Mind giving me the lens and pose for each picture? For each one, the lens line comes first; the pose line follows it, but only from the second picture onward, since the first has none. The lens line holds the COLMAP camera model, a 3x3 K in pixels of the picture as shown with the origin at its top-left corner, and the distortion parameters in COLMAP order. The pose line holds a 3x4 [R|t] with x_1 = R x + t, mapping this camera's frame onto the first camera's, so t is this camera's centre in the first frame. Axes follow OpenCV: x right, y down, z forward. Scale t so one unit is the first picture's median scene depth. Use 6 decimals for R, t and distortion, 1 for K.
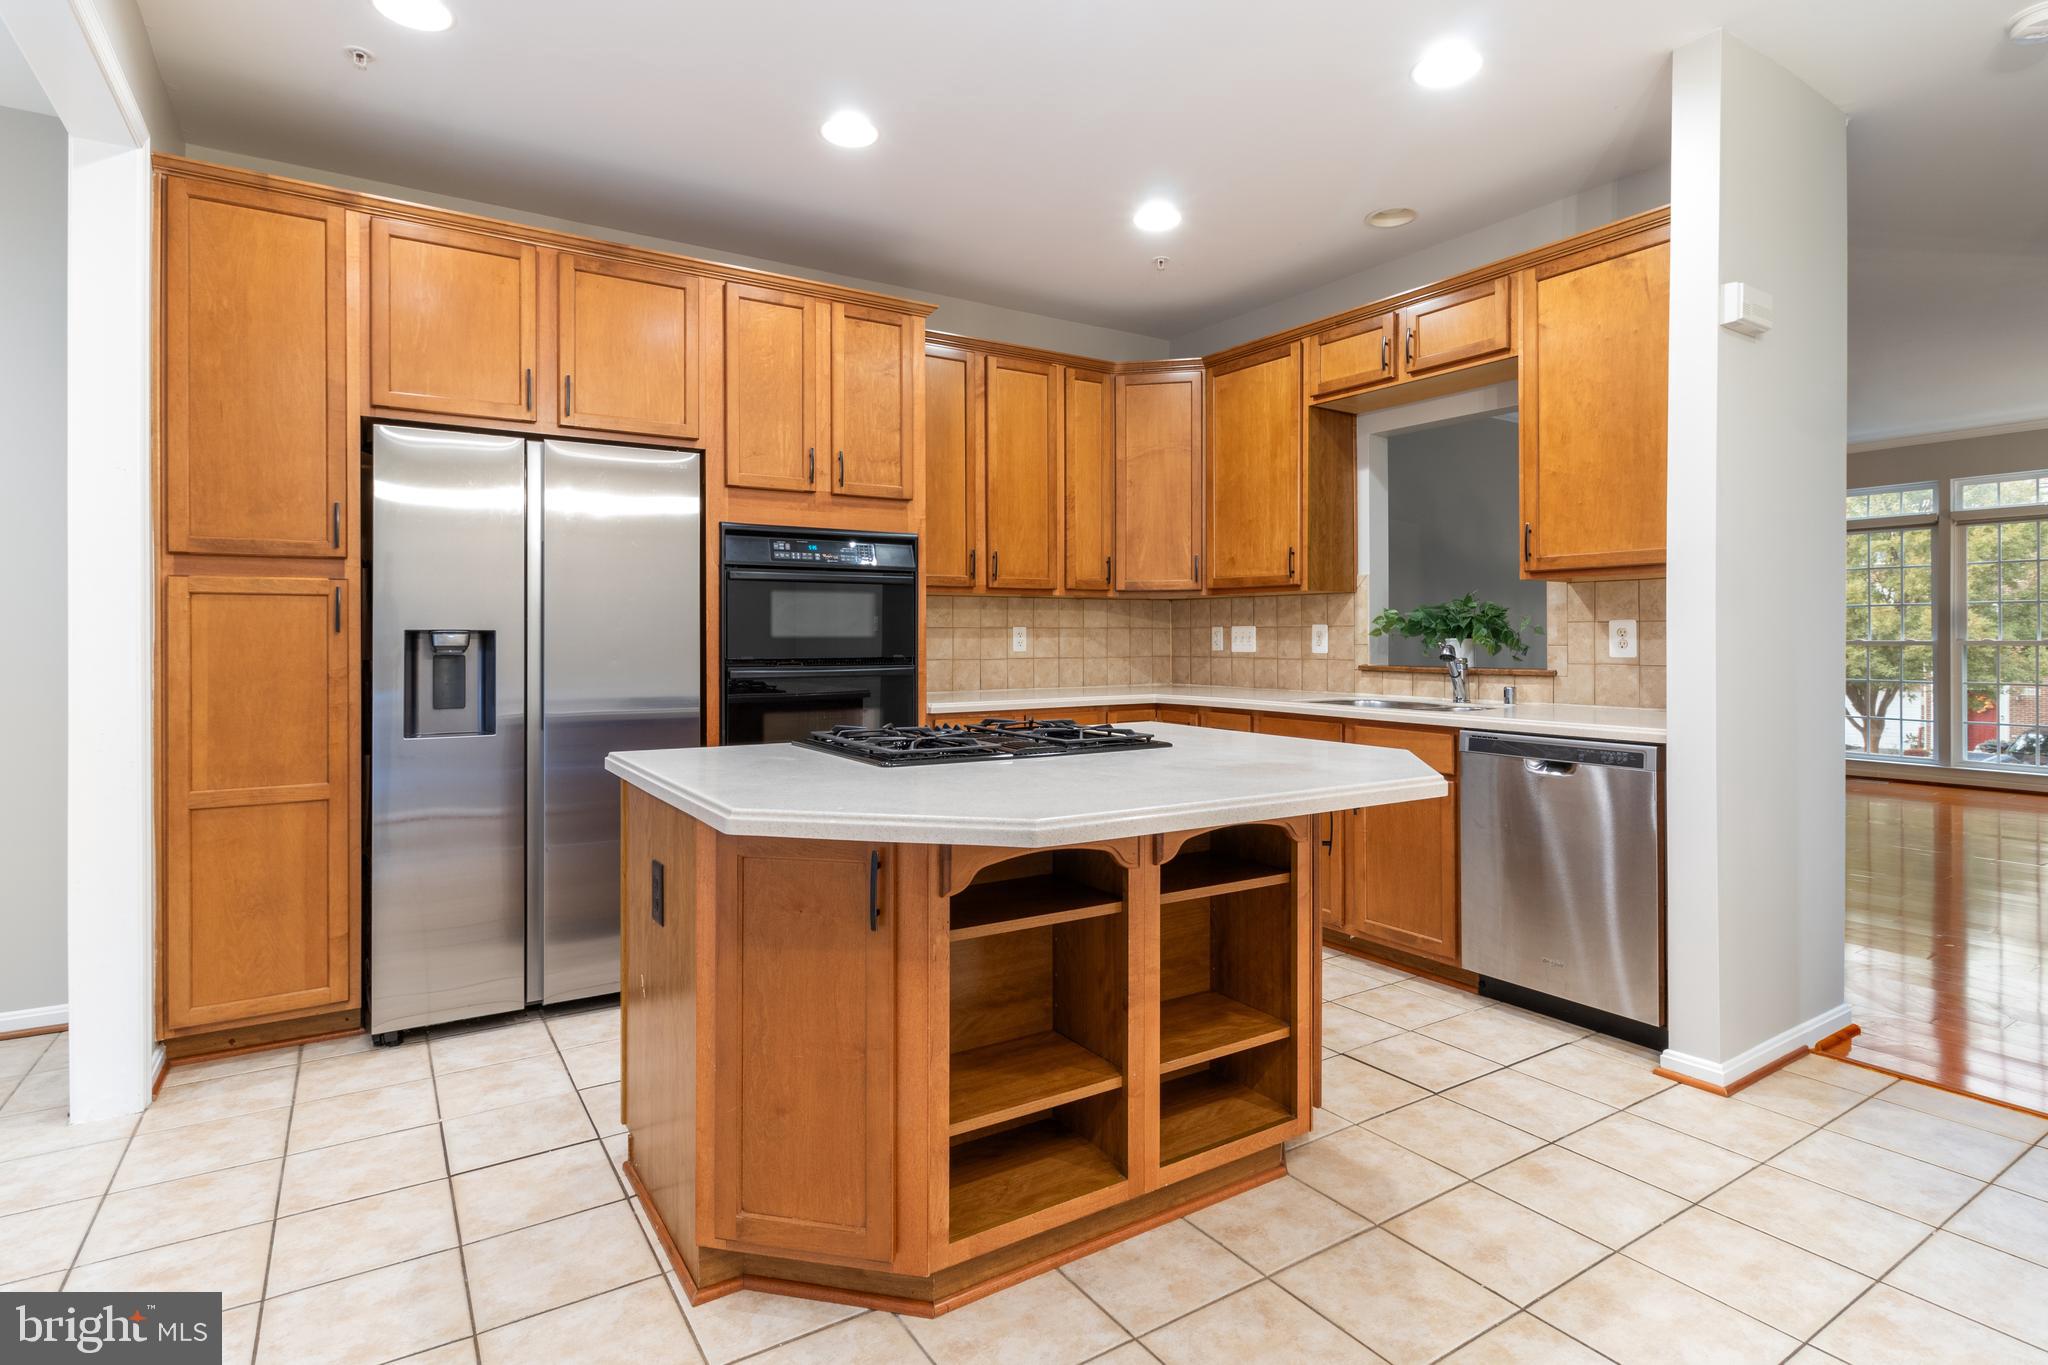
lens RADIAL K [[1026.4, 0, 1025.8], [0, 1026.4, 638.9], [0, 0, 1]] dist [-0.003135, -0.002558]
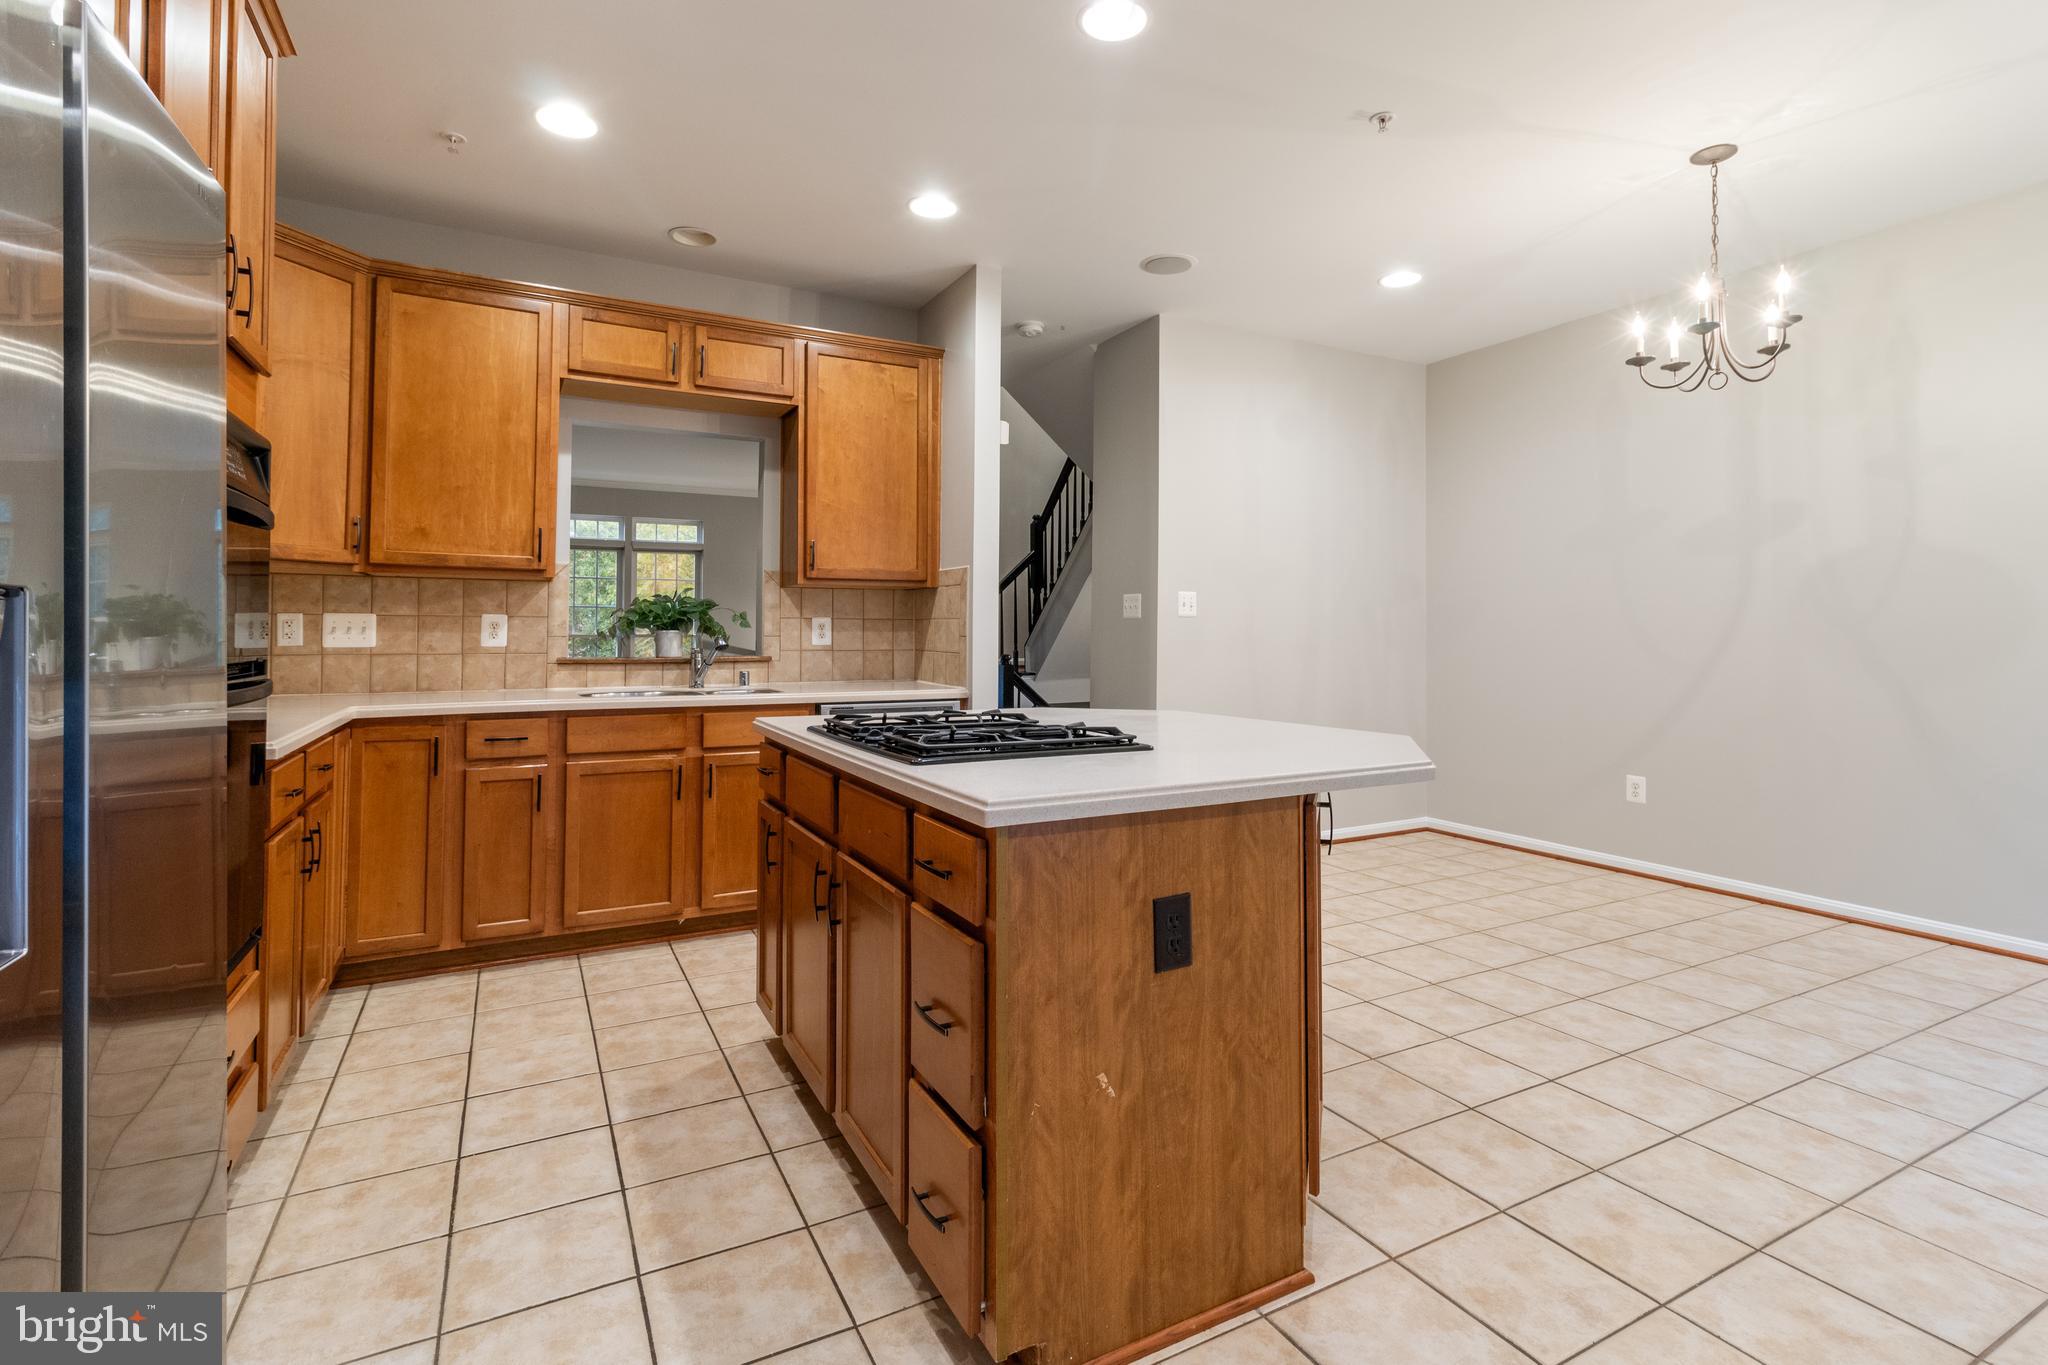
lens RADIAL K [[952.3, 0, 1029.3], [0, 952.3, 628.6], [0, 0, 1]] dist [0.000878, 0.001707]
pose [[0.087450, 0.003141, 0.996164, -0.611002], [-0.002551, 0.999992, -0.002929, -0.000559], [-0.996166, -0.002285, 0.087458, 0.576530]]
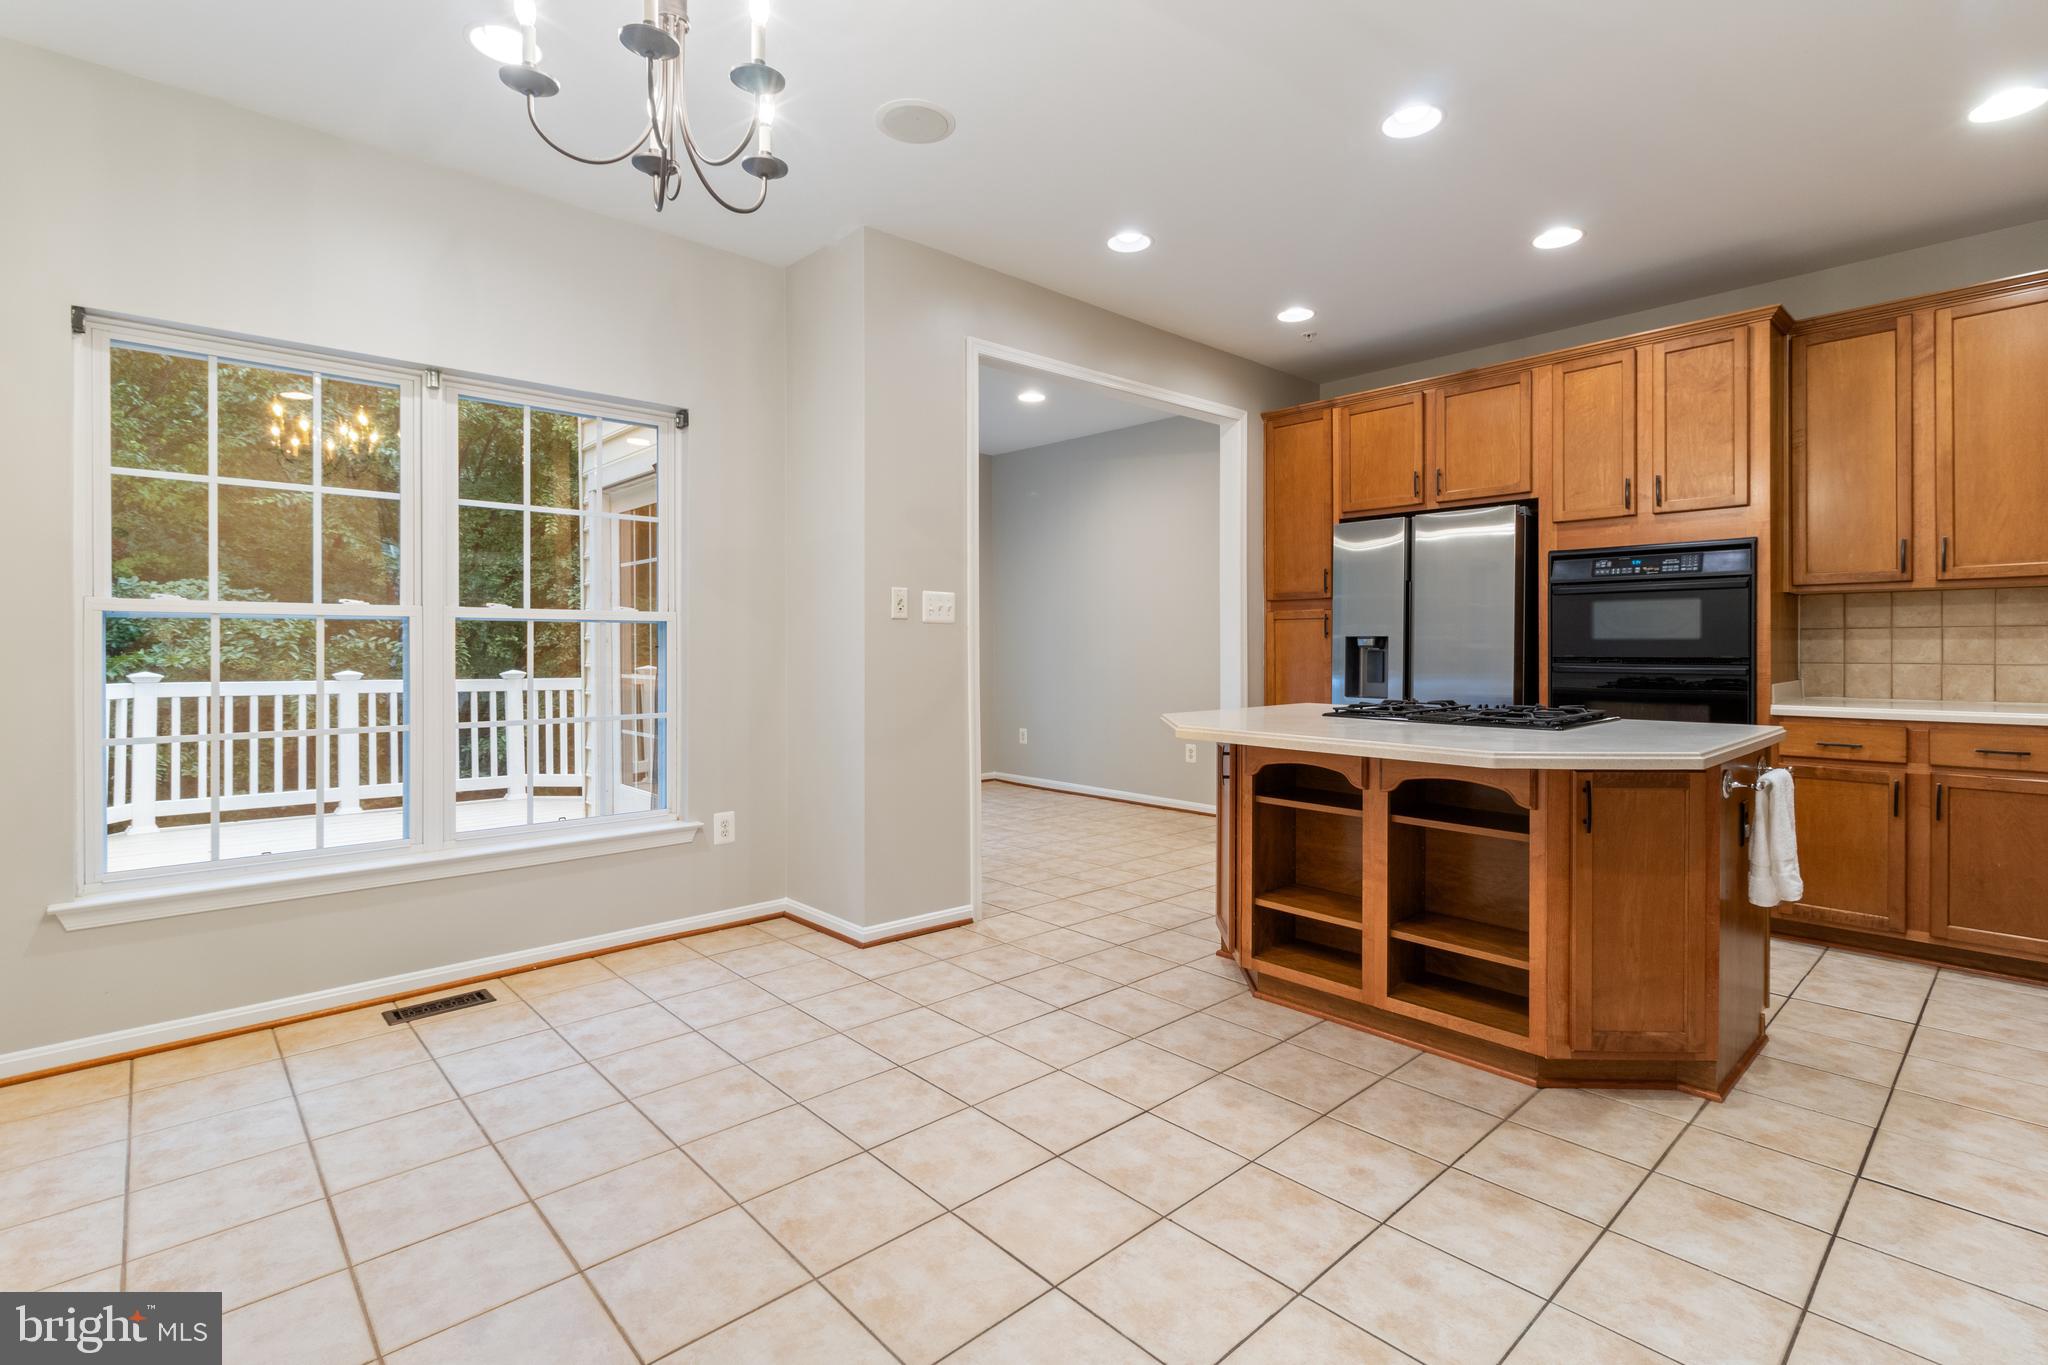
lens RADIAL K [[952.3, 0, 1021.9], [0, 952.3, 641.9], [0, 0, 1]] dist [0.000878, 0.001707]
pose [[0.167248, -0.000301, -0.985915, 0.756316], [0.003364, 0.999994, 0.000266, -0.001396], [0.985909, -0.003361, 0.167248, 0.132140]]
